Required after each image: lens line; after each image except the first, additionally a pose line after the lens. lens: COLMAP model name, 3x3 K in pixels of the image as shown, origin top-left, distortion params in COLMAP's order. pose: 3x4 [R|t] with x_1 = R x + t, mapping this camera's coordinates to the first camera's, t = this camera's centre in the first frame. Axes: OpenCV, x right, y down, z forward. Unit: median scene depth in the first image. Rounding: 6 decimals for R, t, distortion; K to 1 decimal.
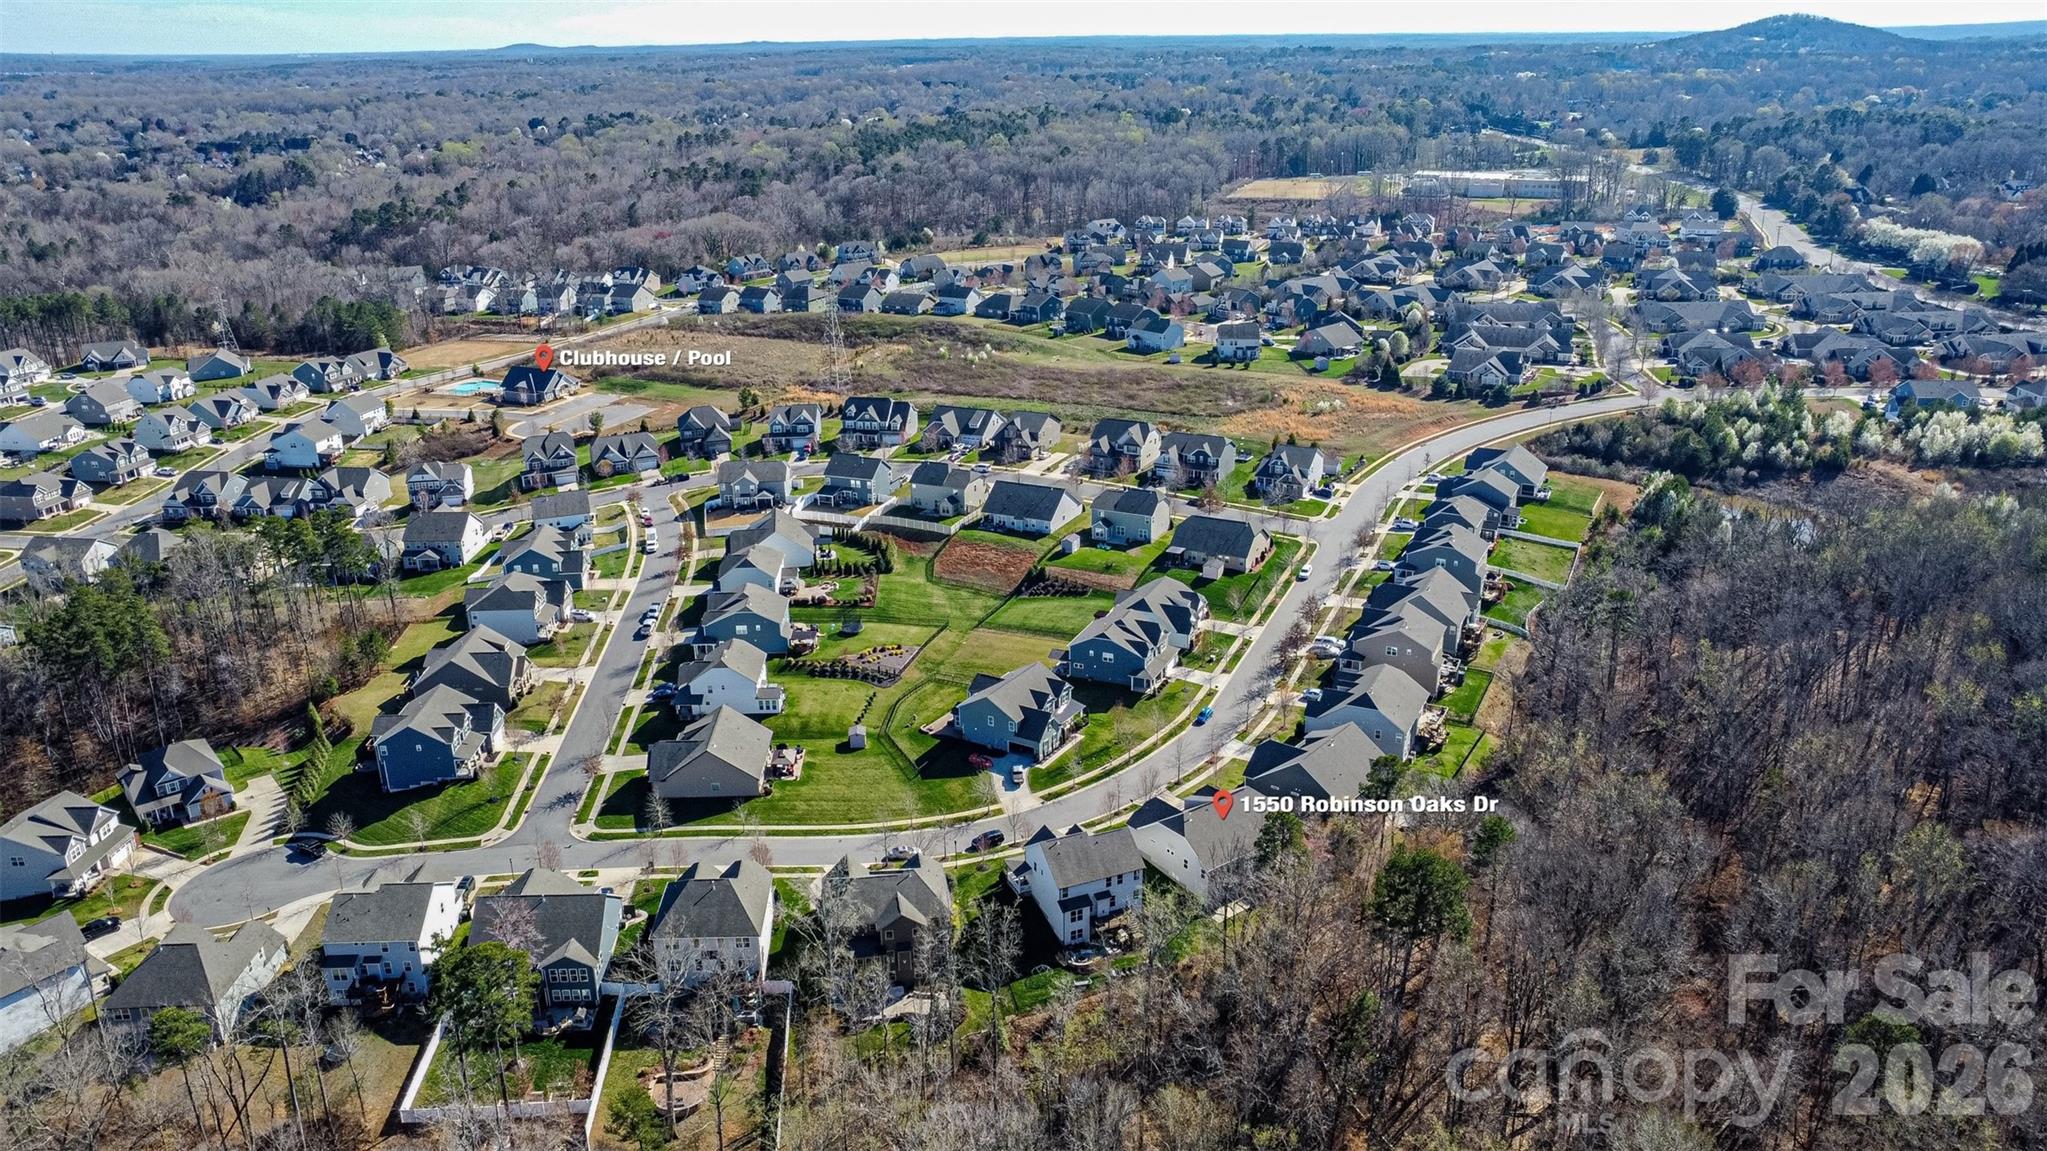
lens RADIAL K [[1529.2, 0, 1017.4], [0, 1529.2, 596.9], [0, 0, 1]] dist [-0.090171, 0.127931]
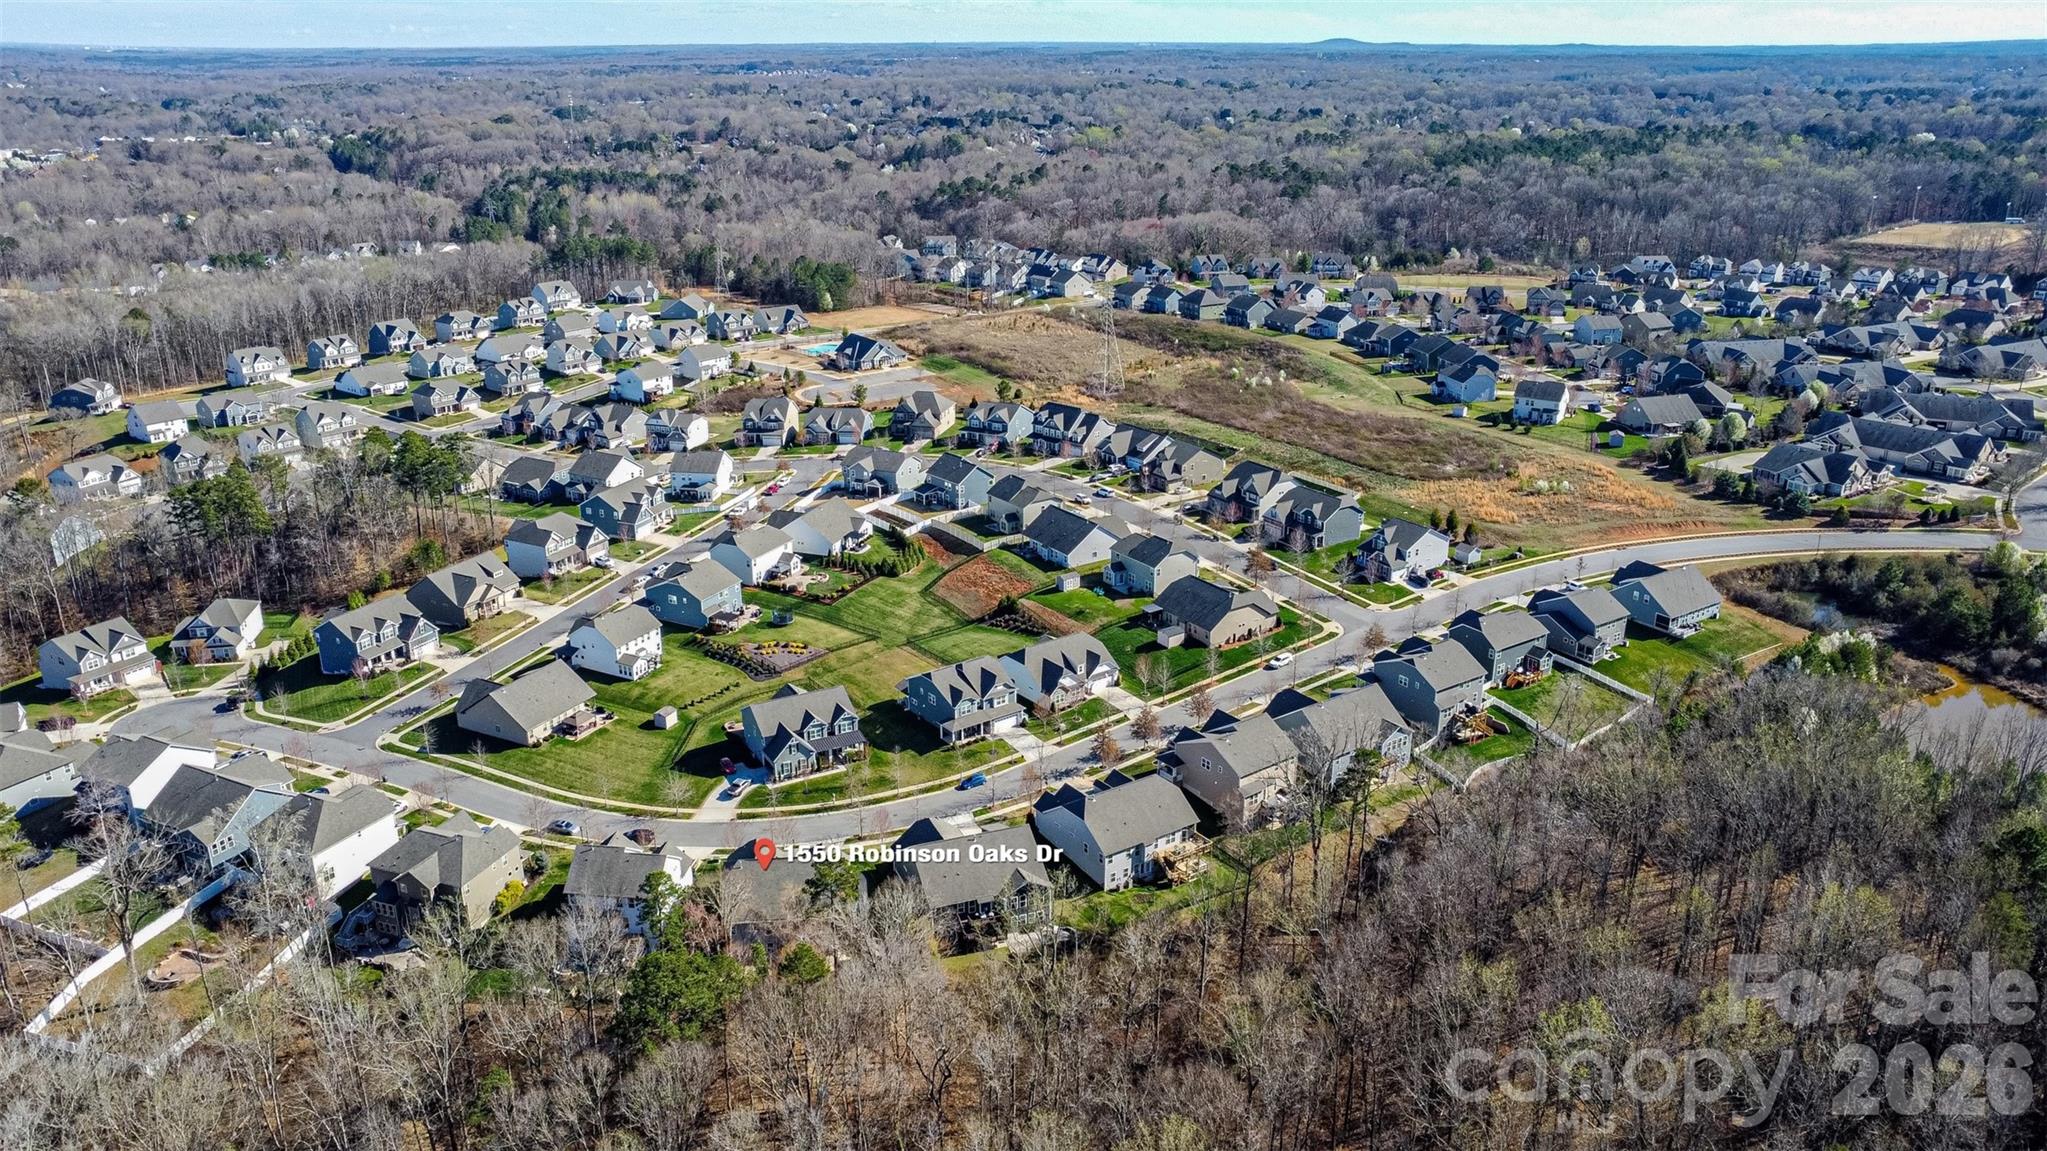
lens RADIAL K [[1529.2, 0, 1012.9], [0, 1529.2, 585.1], [0, 0, 1]] dist [-0.090171, 0.127931]
pose [[0.873133, 0.182769, -0.451923, 0.316985], [-0.184691, 0.981970, 0.040302, -0.047122], [0.451141, 0.048277, 0.891146, 0.105776]]
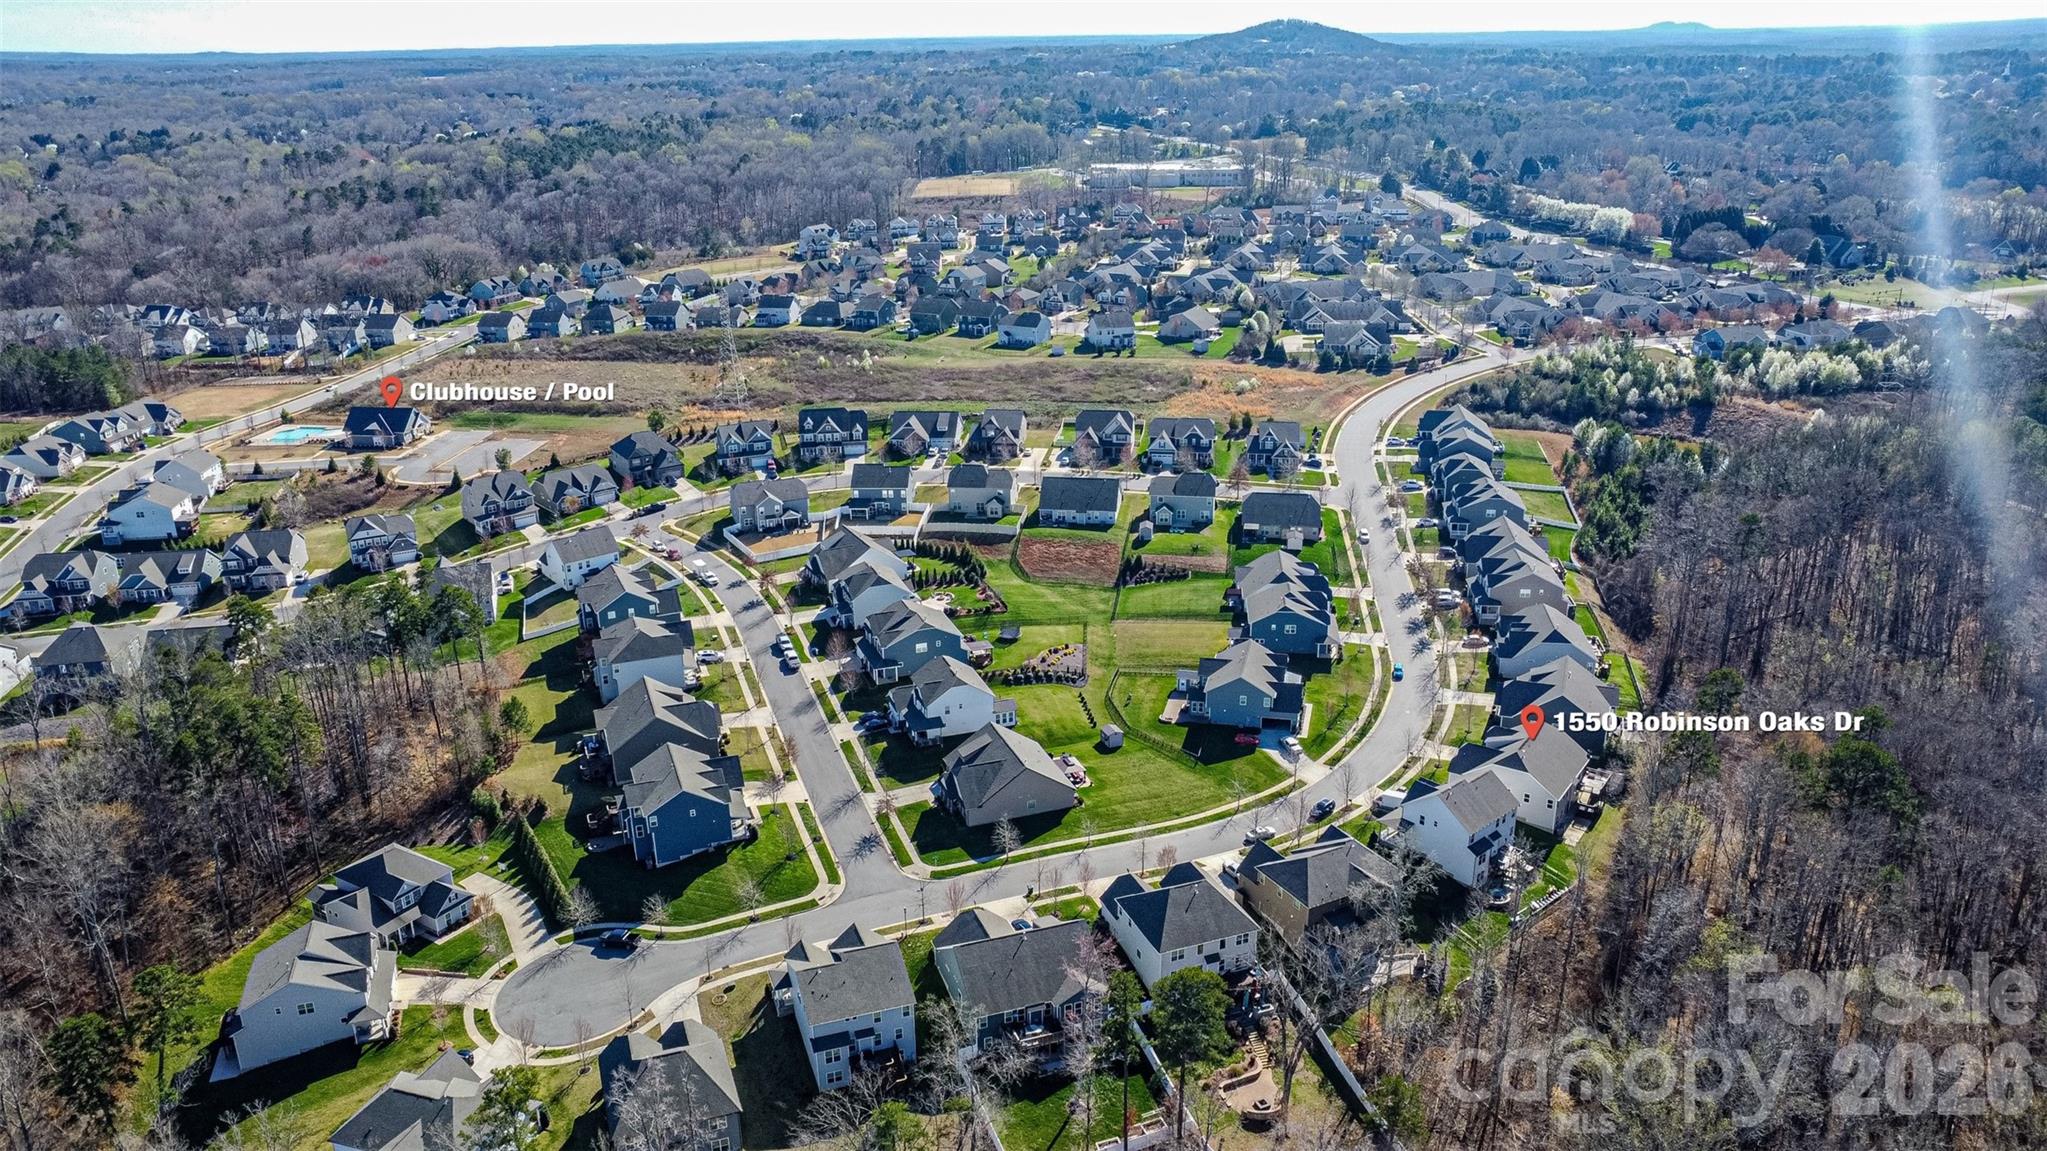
lens RADIAL K [[1529.2, 0, 1026.6], [0, 1529.2, 586.6], [0, 0, 1]] dist [-0.090171, 0.127931]
pose [[0.950261, -0.107815, 0.292198, -0.249535], [0.110723, 0.993829, 0.006619, -0.009913], [-0.291108, 0.026063, 0.956335, 0.038003]]
